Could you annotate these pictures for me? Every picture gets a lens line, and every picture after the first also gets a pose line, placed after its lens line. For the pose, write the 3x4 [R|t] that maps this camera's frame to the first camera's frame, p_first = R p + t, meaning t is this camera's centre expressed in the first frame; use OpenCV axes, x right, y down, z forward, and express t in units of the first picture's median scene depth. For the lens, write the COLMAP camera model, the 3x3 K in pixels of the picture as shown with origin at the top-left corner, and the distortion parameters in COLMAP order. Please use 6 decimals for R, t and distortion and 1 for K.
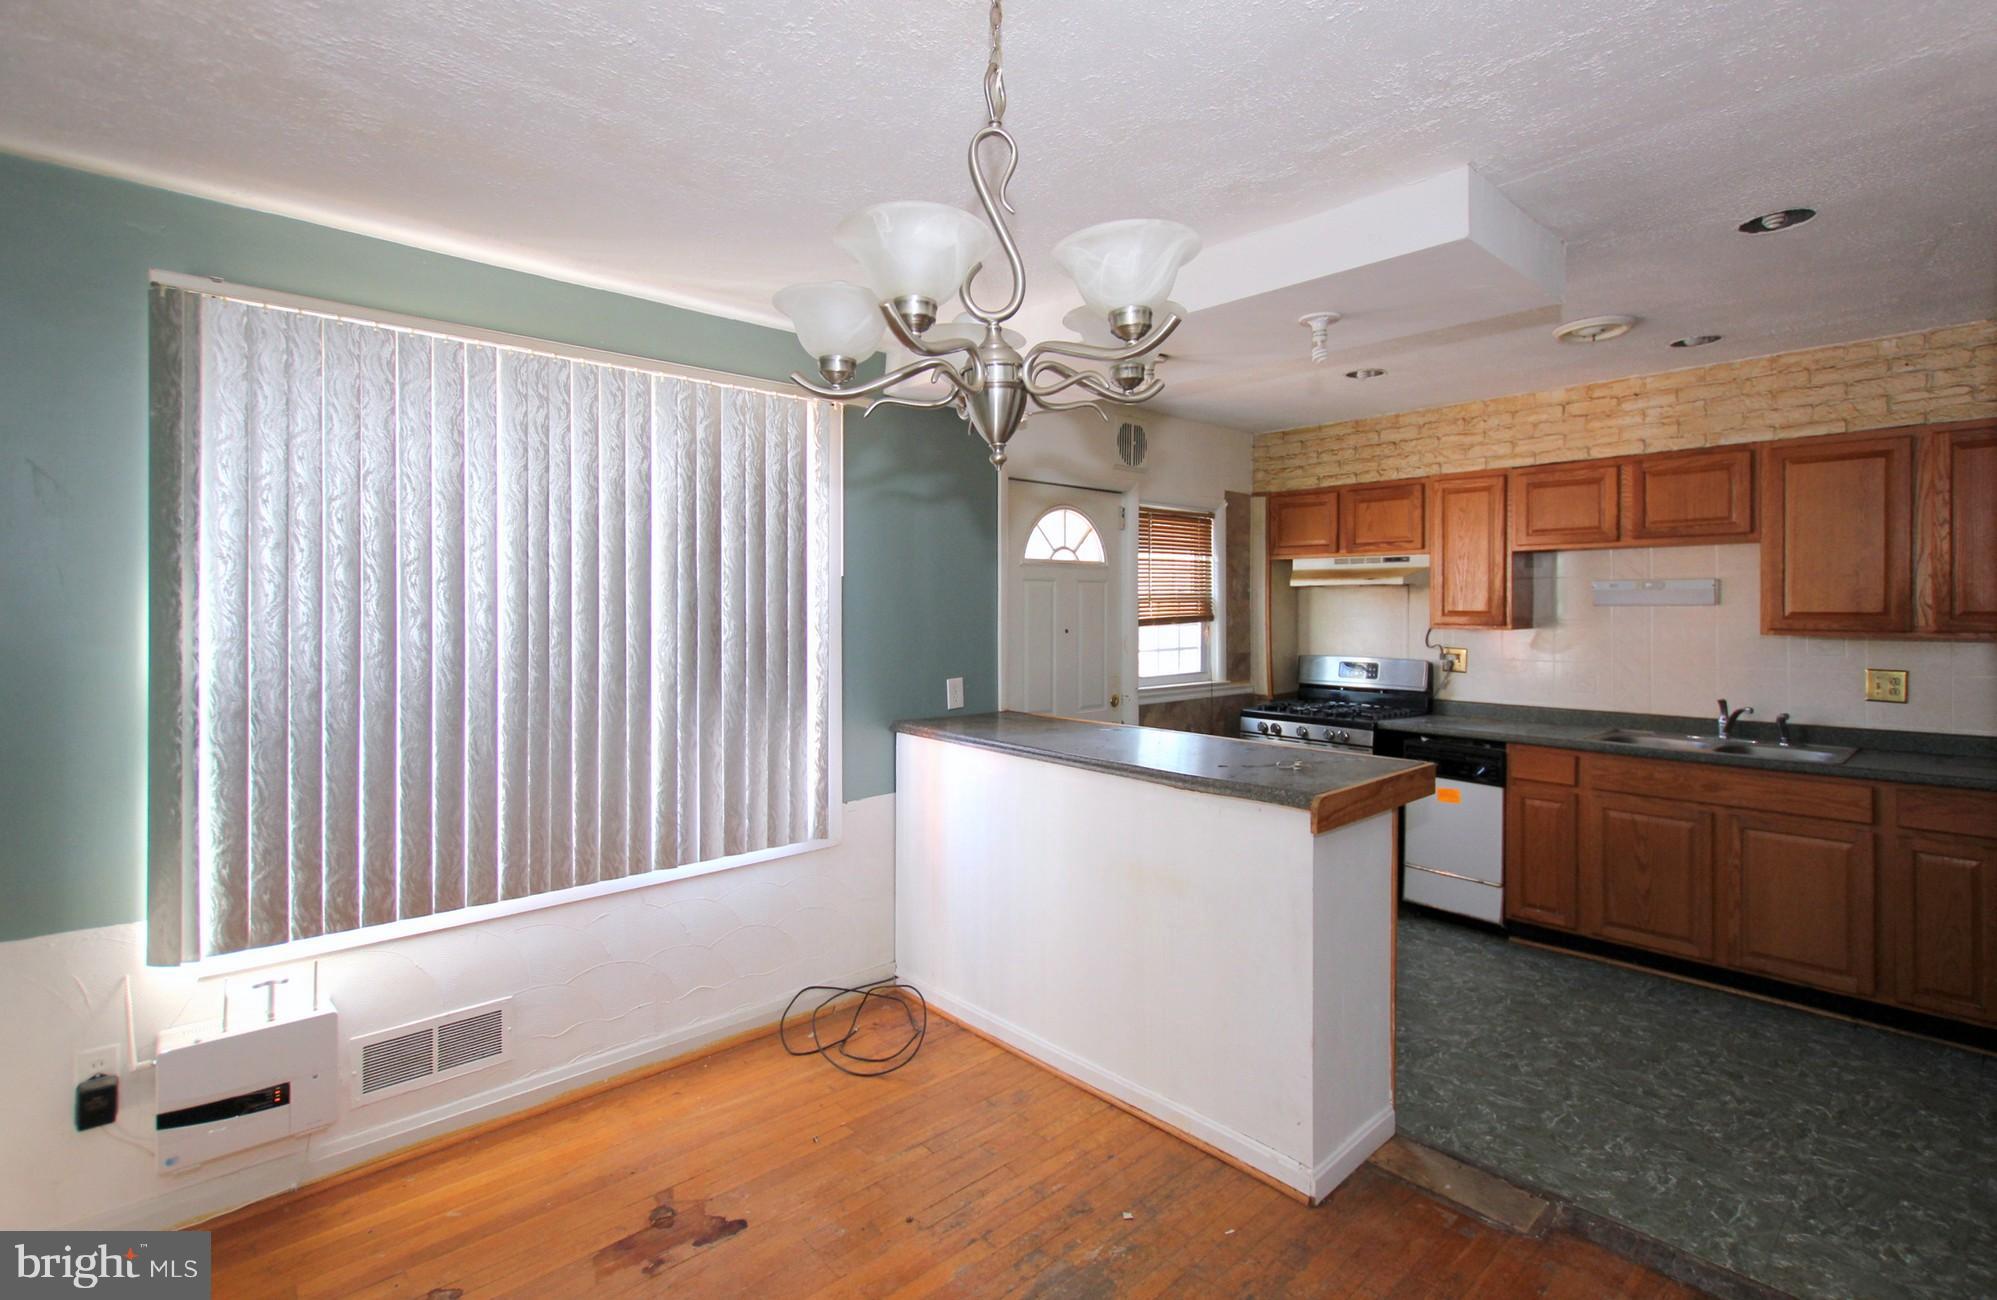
lens RADIAL K [[929.2, 0, 1001.6], [0, 929.2, 609.0], [0, 0, 1]] dist [0.001434, -0.000750]
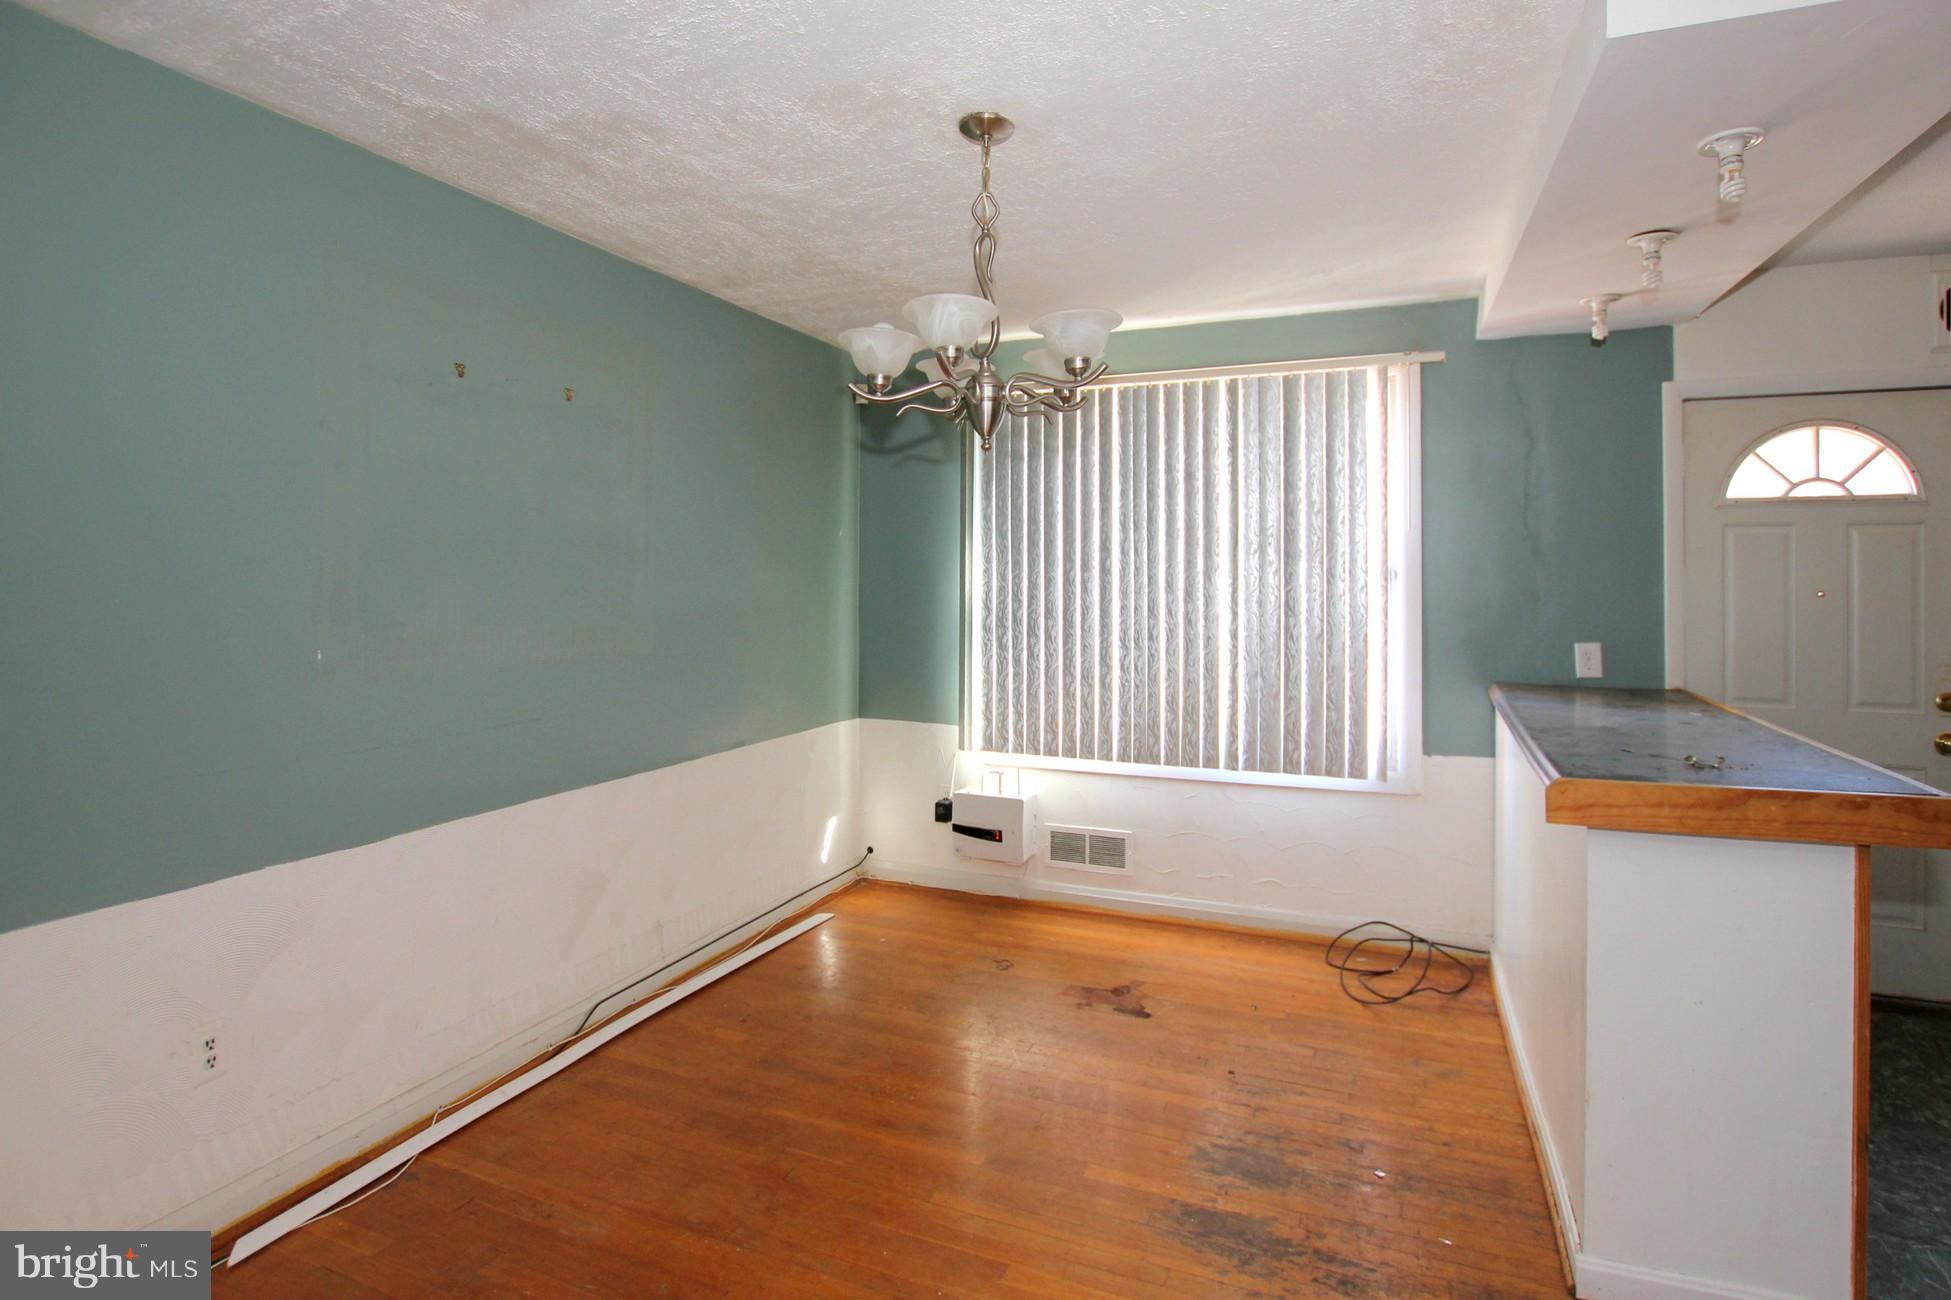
lens RADIAL K [[931.0, 0, 1003.2], [0, 931.0, 581.3], [0, 0, 1]] dist [0.002473, -0.001460]
pose [[0.443330, -0.000134, -0.896359, 0.521817], [-0.006048, 0.999977, -0.003141, 0.023730], [0.896338, 0.006814, 0.443319, 0.131348]]
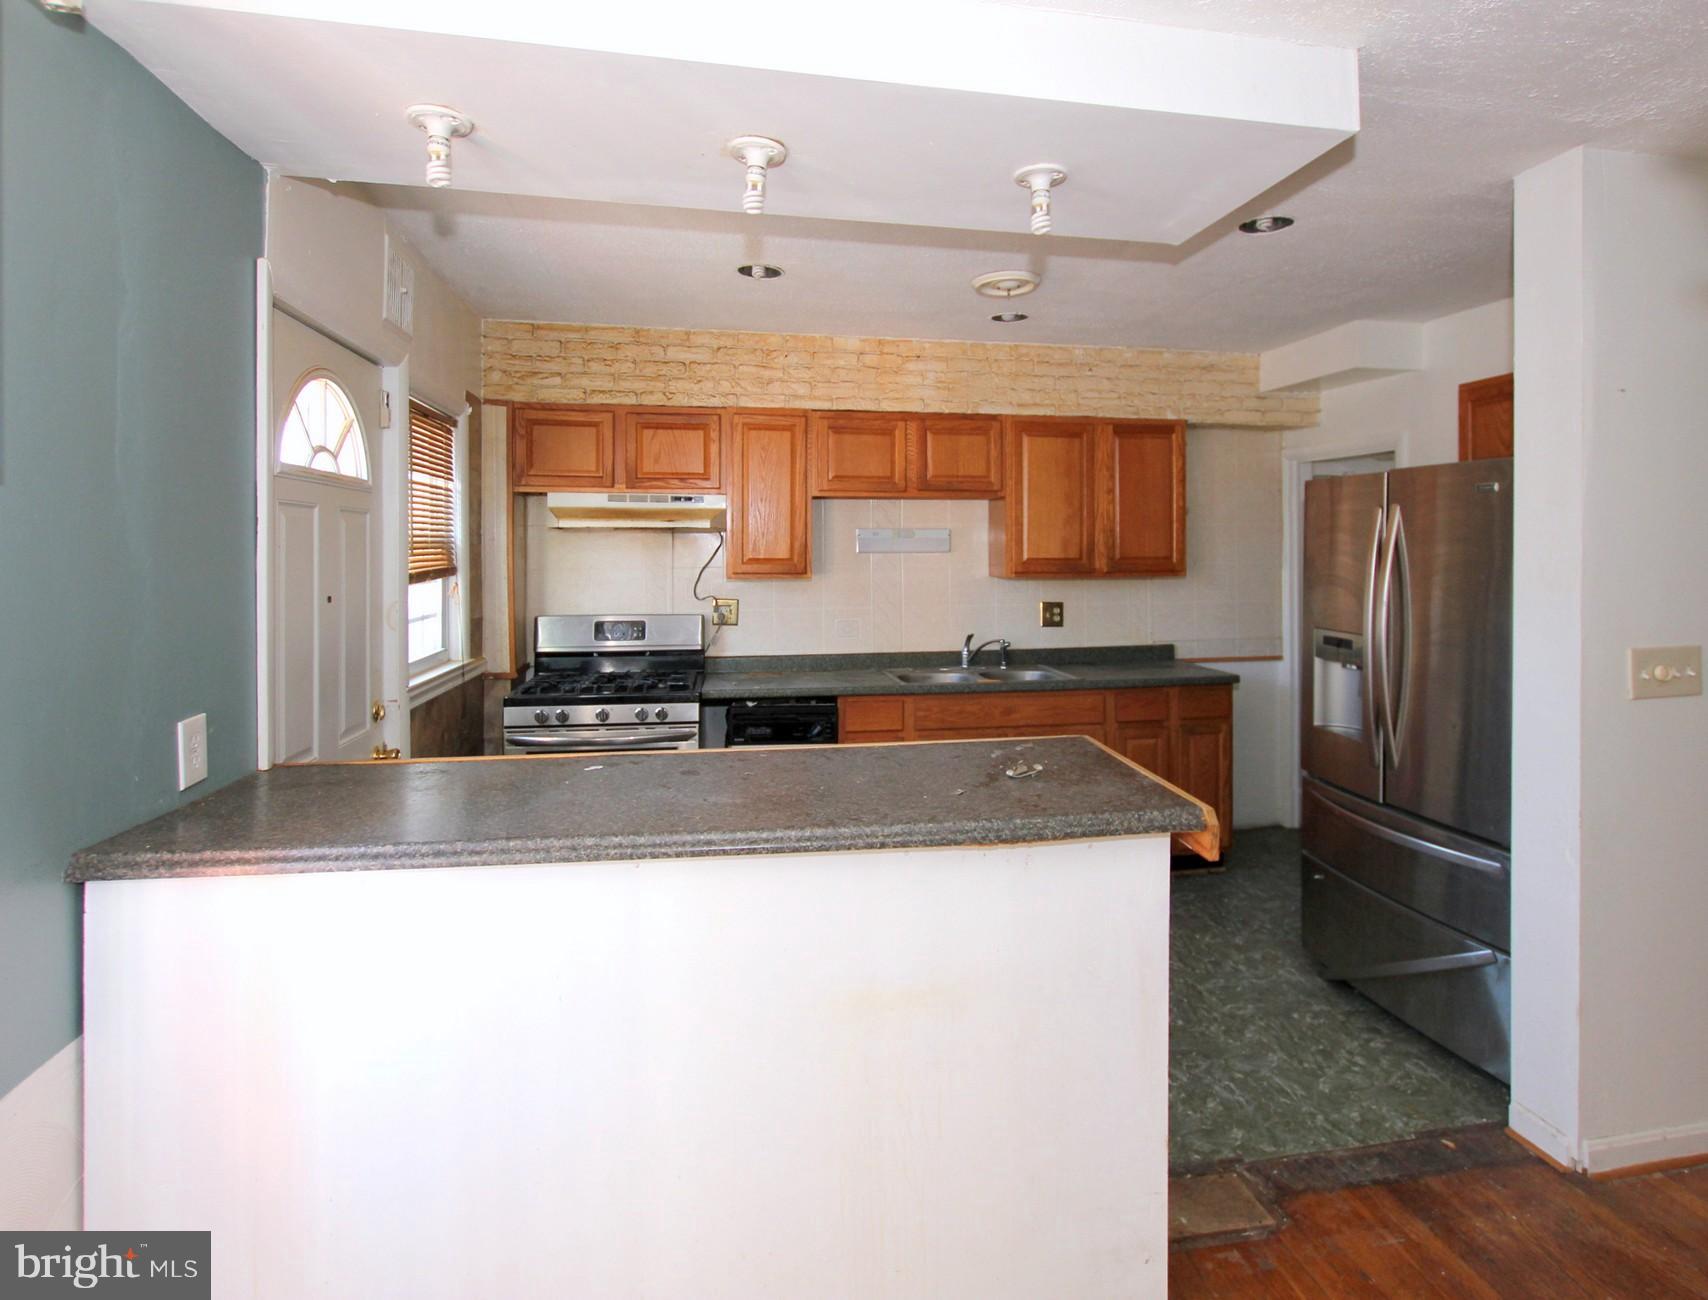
lens RADIAL K [[918.0, 0, 879.5], [0, 918.0, 554.9], [0, 0, 1]] dist [0.004886, -0.000320]
pose [[0.526753, -0.001824, 0.850016, -0.267048], [0.002906, 0.999996, 0.000345, -0.001867], [-0.850013, 0.002288, 0.526756, 0.522631]]
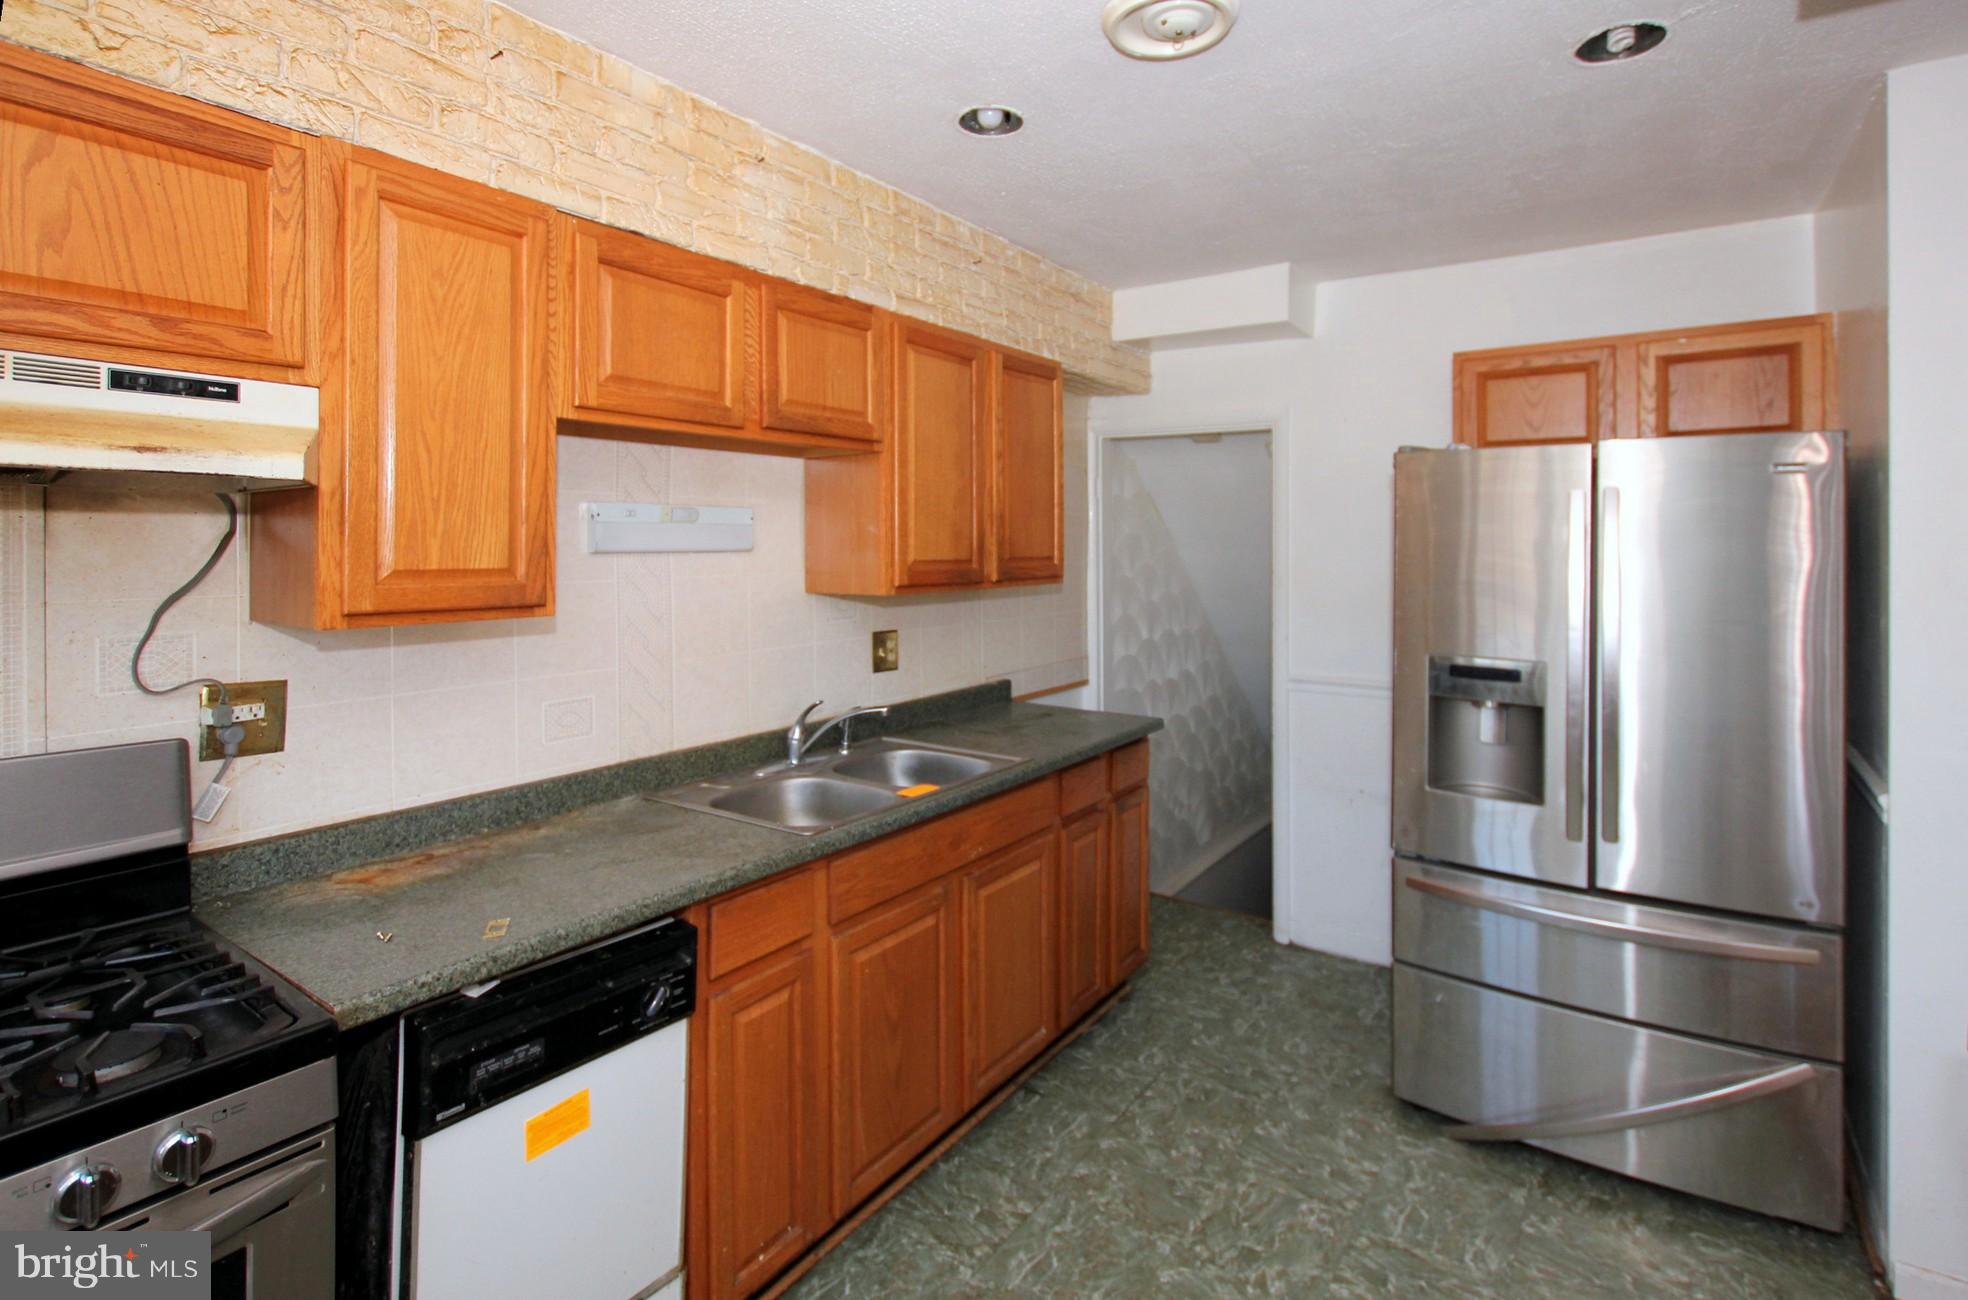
lens RADIAL K [[952.1, 0, 1001.5], [0, 952.1, 540.4], [0, 0, 1]] dist [0.002657, -0.001113]
pose [[-0.230130, 0.007636, 0.973130, 0.128313], [0.004511, 0.999967, -0.006780, -0.006887], [-0.973149, 0.002829, -0.230157, 1.082579]]
